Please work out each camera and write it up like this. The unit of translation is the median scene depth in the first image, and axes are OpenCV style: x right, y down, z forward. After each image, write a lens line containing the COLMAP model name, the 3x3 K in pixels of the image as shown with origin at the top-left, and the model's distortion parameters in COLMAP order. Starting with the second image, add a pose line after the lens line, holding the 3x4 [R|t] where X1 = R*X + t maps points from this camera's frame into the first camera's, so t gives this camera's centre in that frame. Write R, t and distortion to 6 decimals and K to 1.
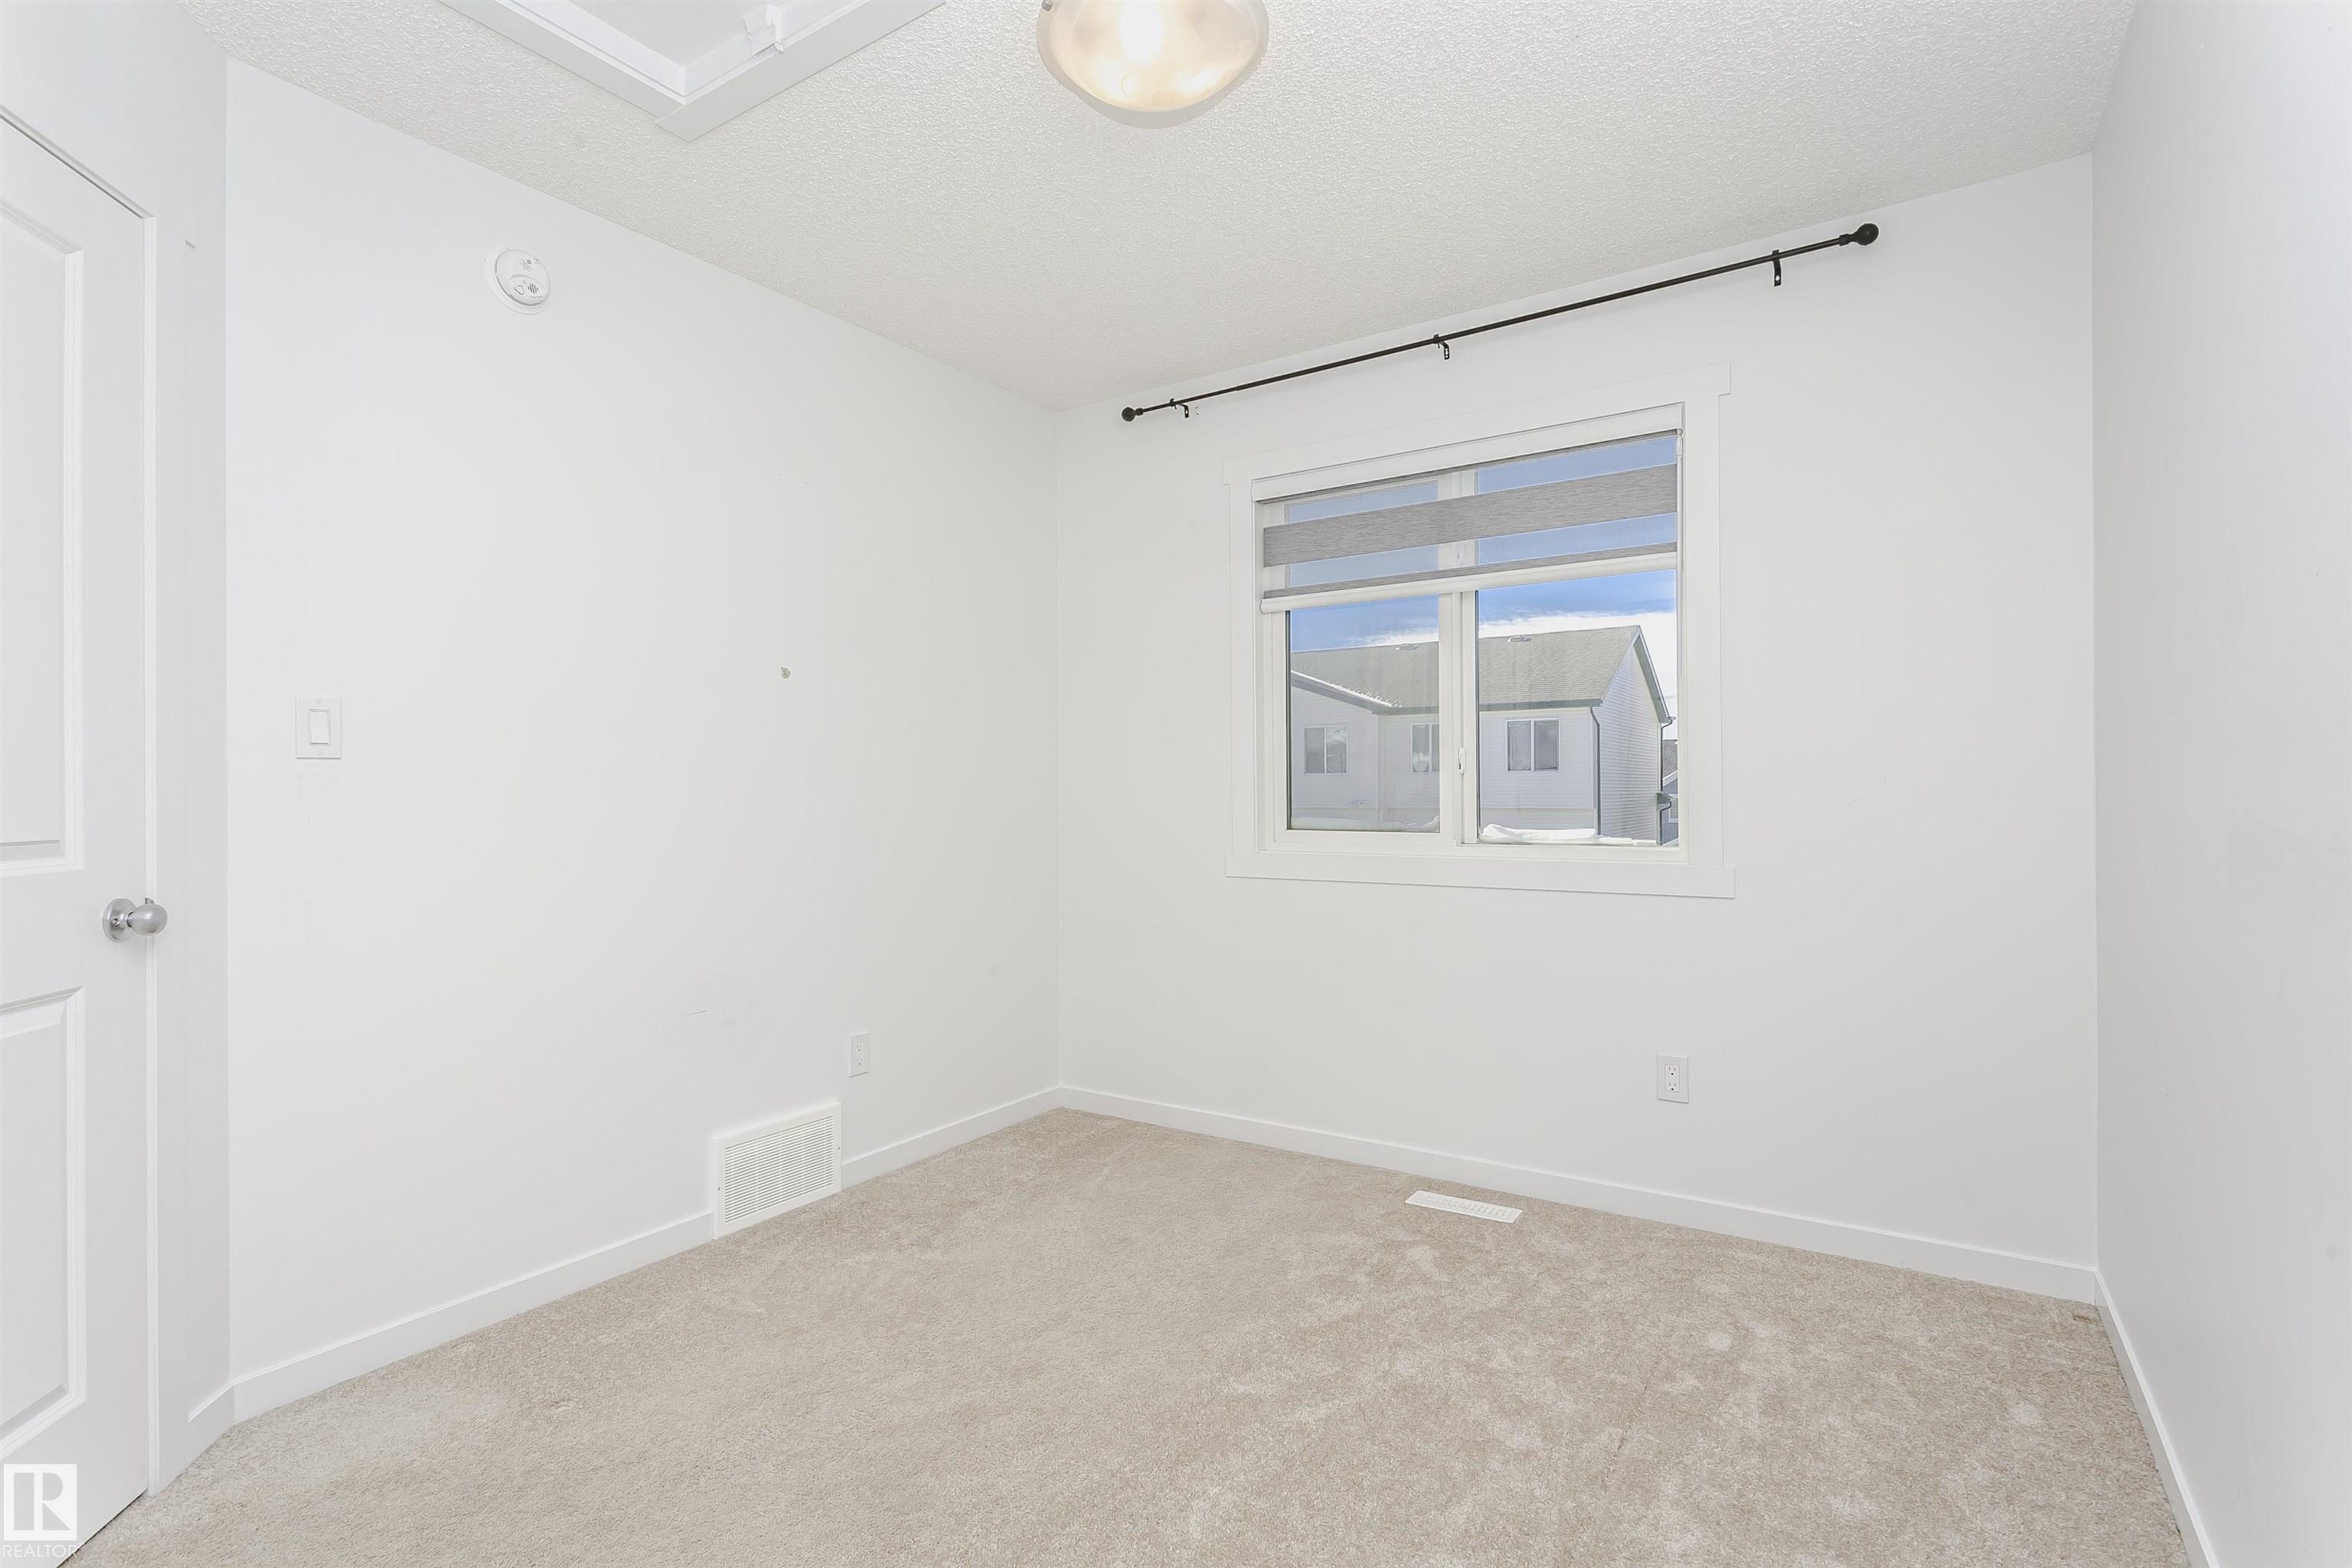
lens RADIAL K [[1145.8, 0, 1191.8], [0, 1145.8, 790.9], [0, 0, 1]] dist [0.004346, 0.000515]
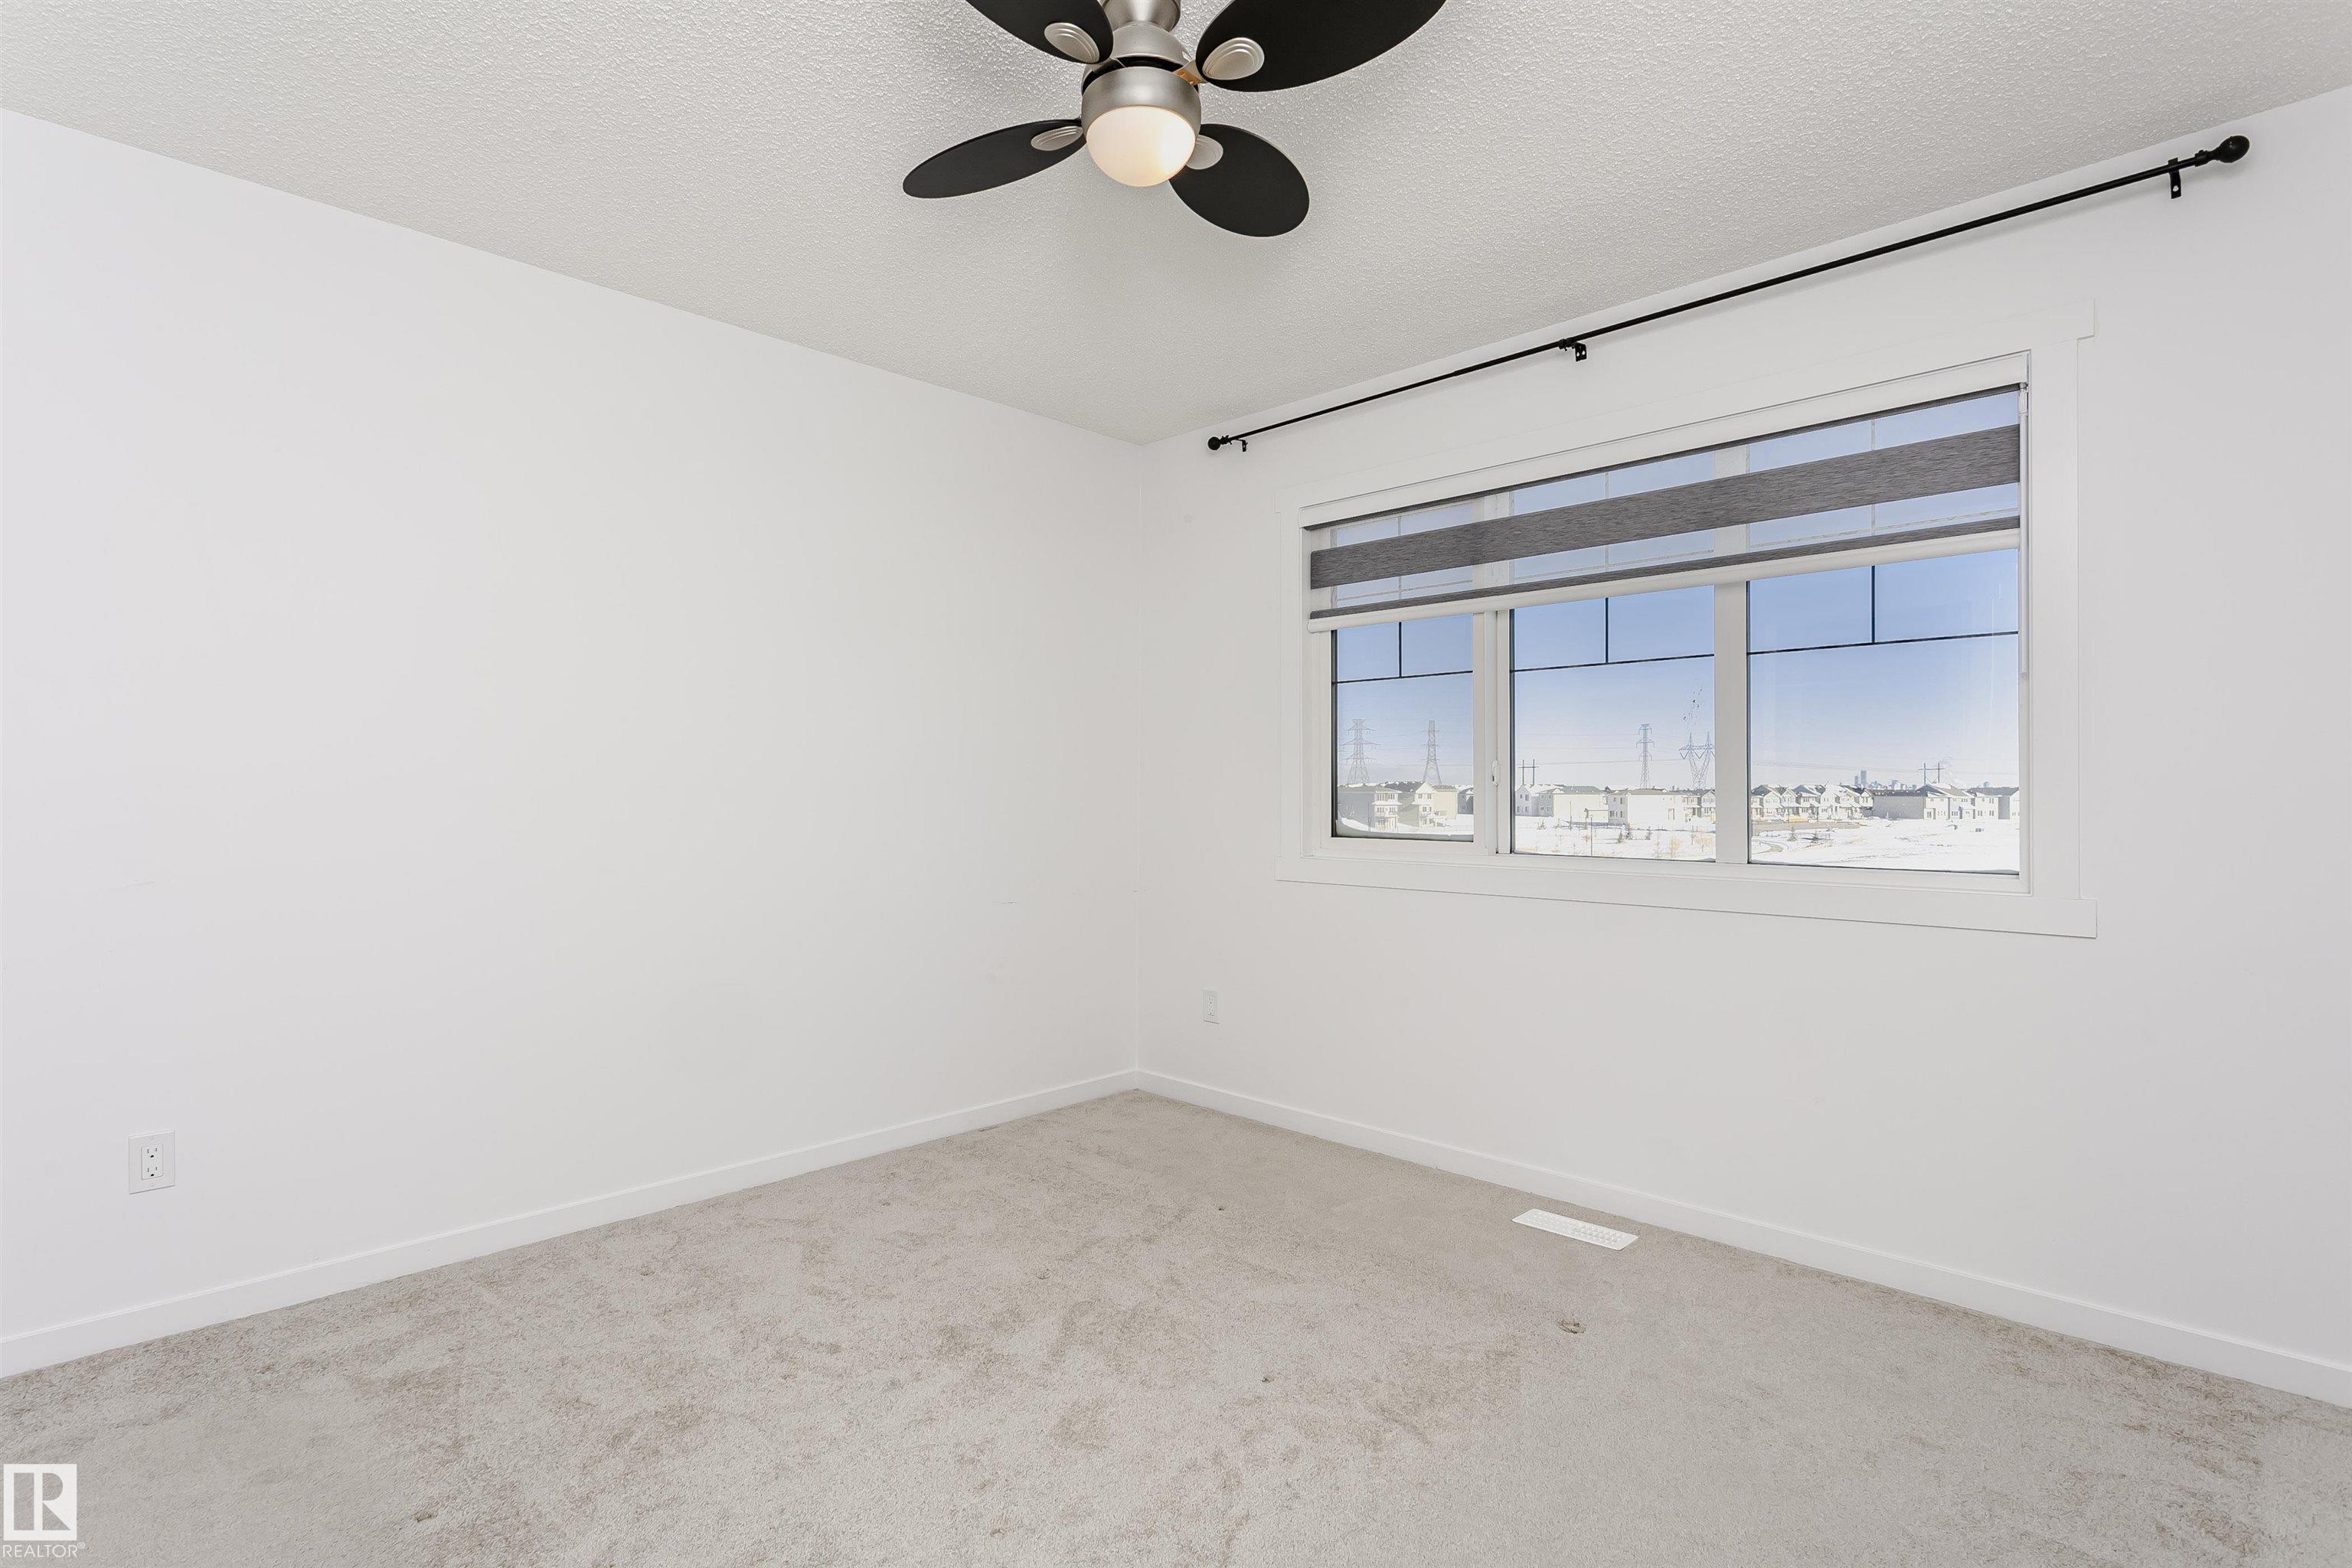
lens RADIAL K [[1145.8, 0, 1147.3], [0, 1145.8, 780.0], [0, 0, 1]] dist [0.004346, 0.000515]
pose [[0.983417, 0.007272, -0.181215, 0.107652], [-0.009932, 0.999856, -0.013773, -0.002495], [0.181088, 0.015344, 0.983347, -0.068863]]
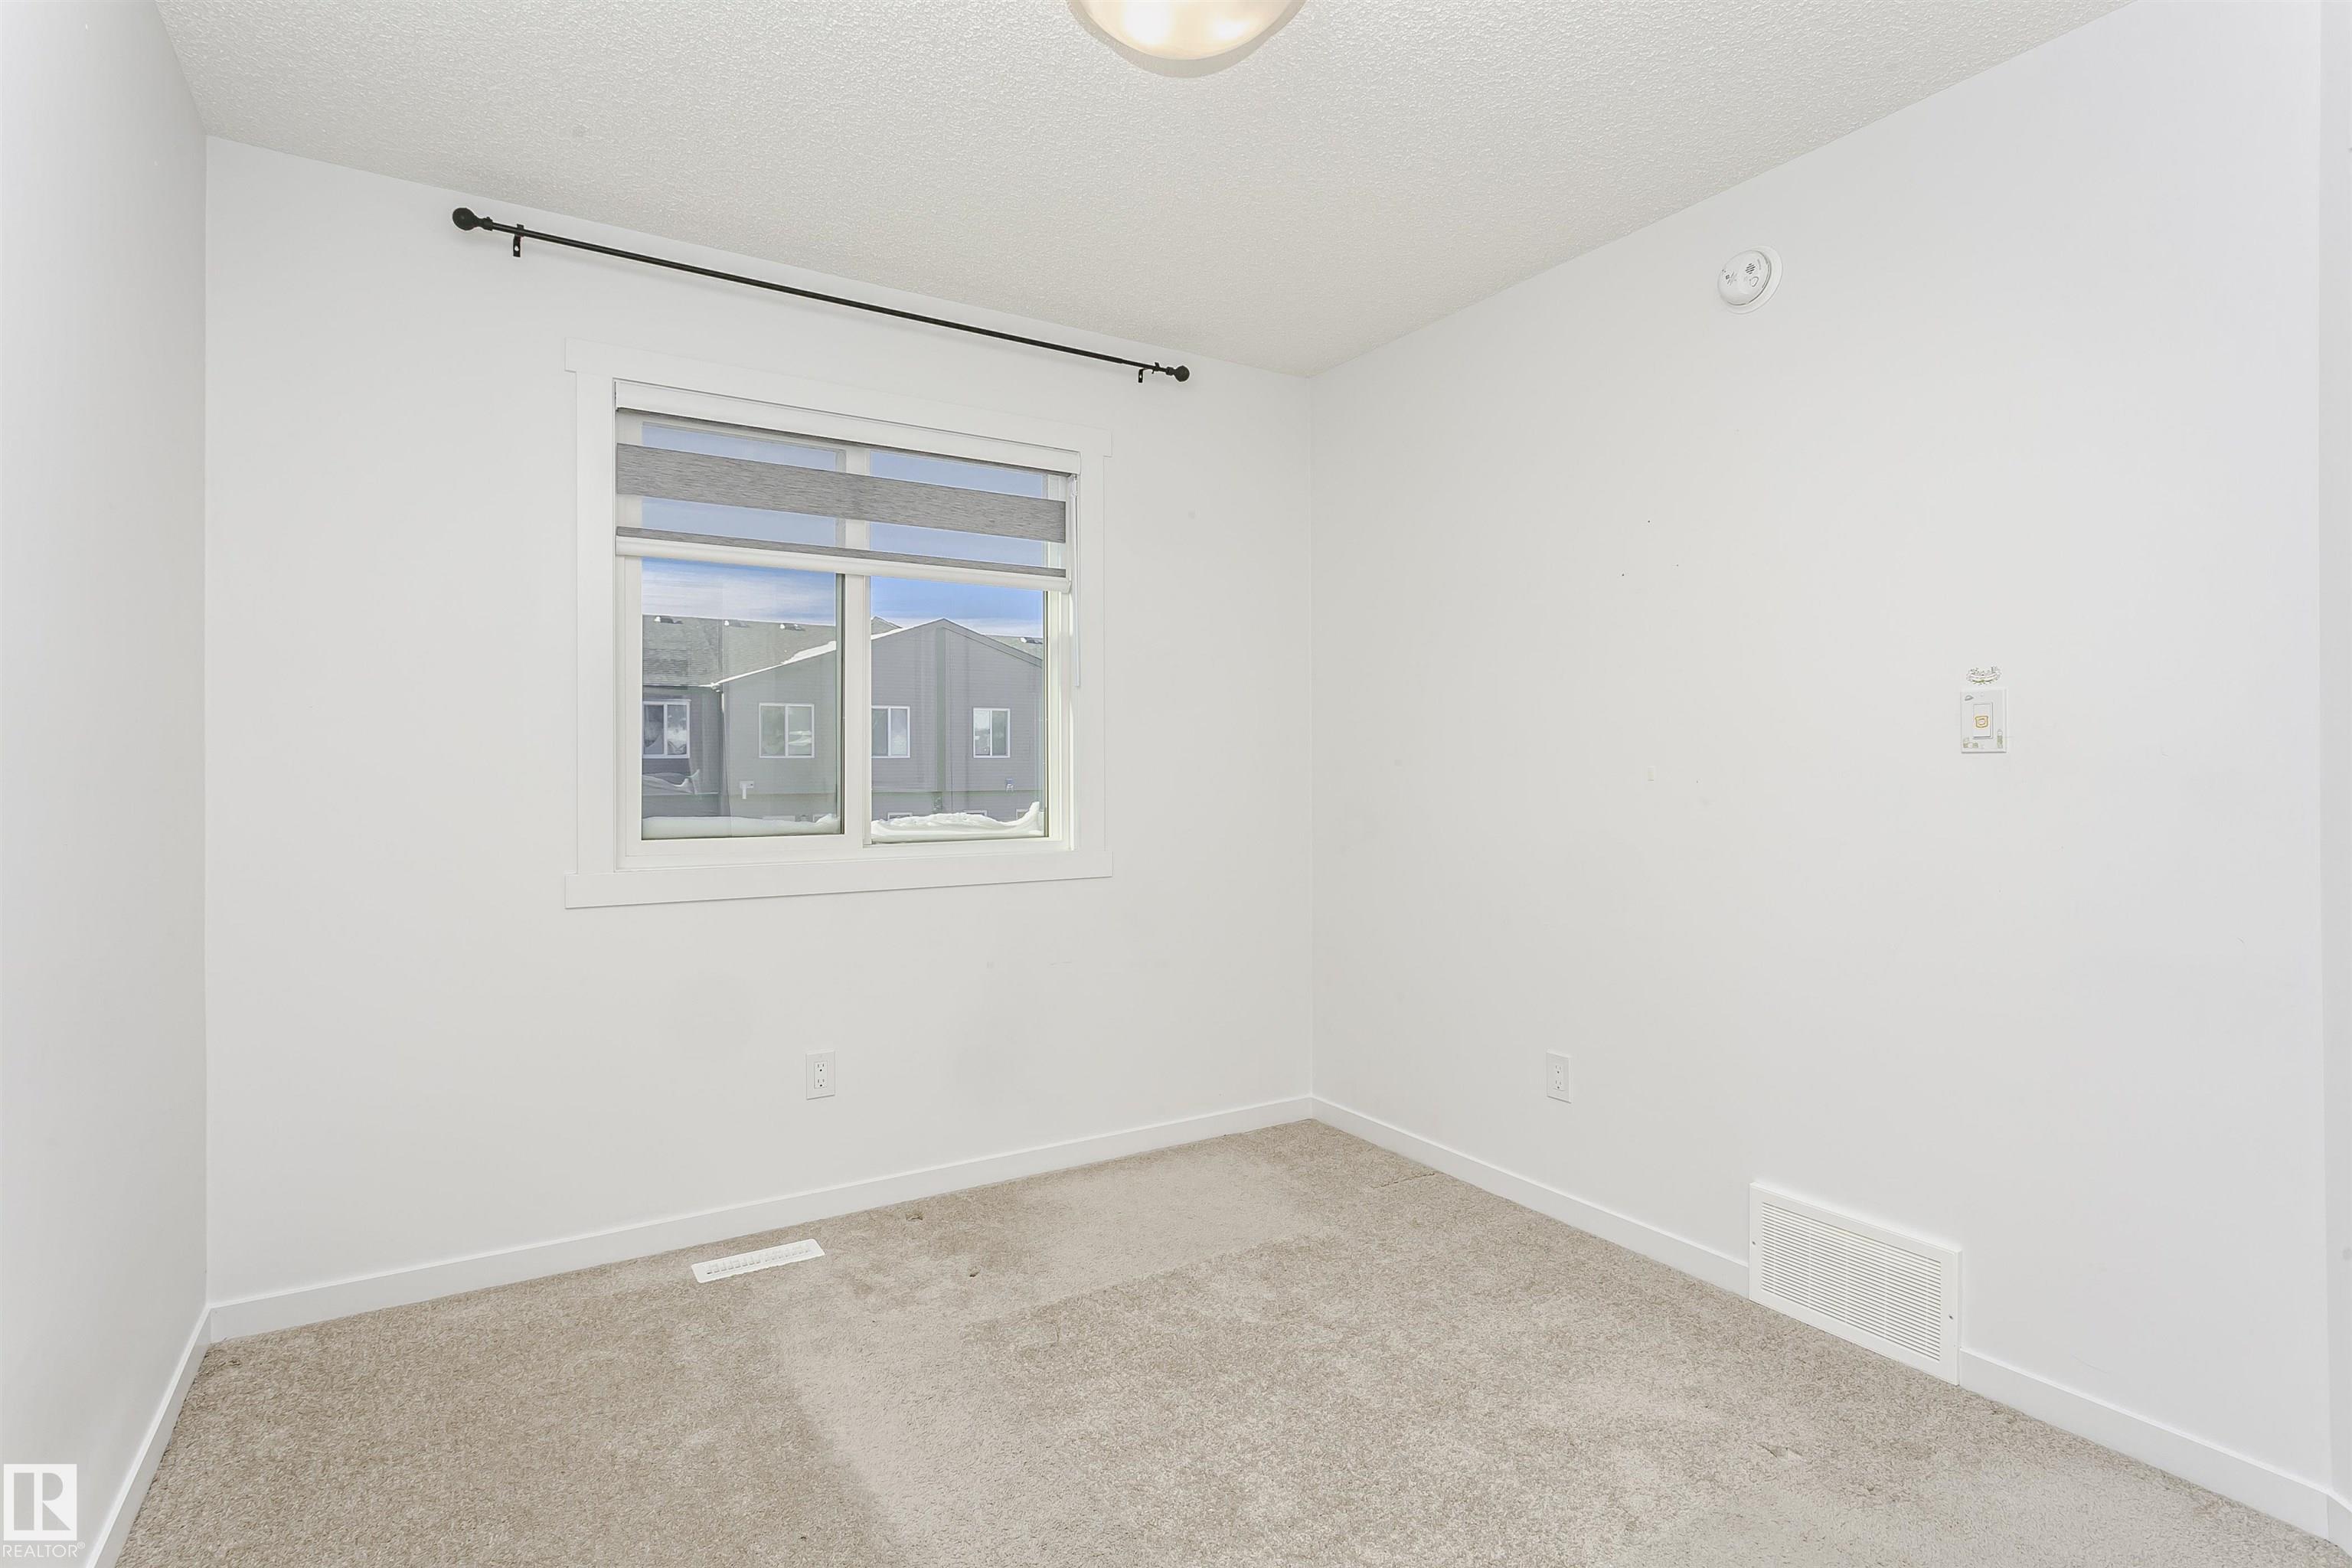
lens RADIAL K [[1145.8, 0, 1274.2], [0, 1145.8, 752.7], [0, 0, 1]] dist [0.004346, 0.000515]
pose [[0.410463, 0.027544, 0.911461, -0.453224], [0.006604, 0.999428, -0.033177, 0.005720], [-0.911853, 0.019637, 0.410046, 0.290125]]
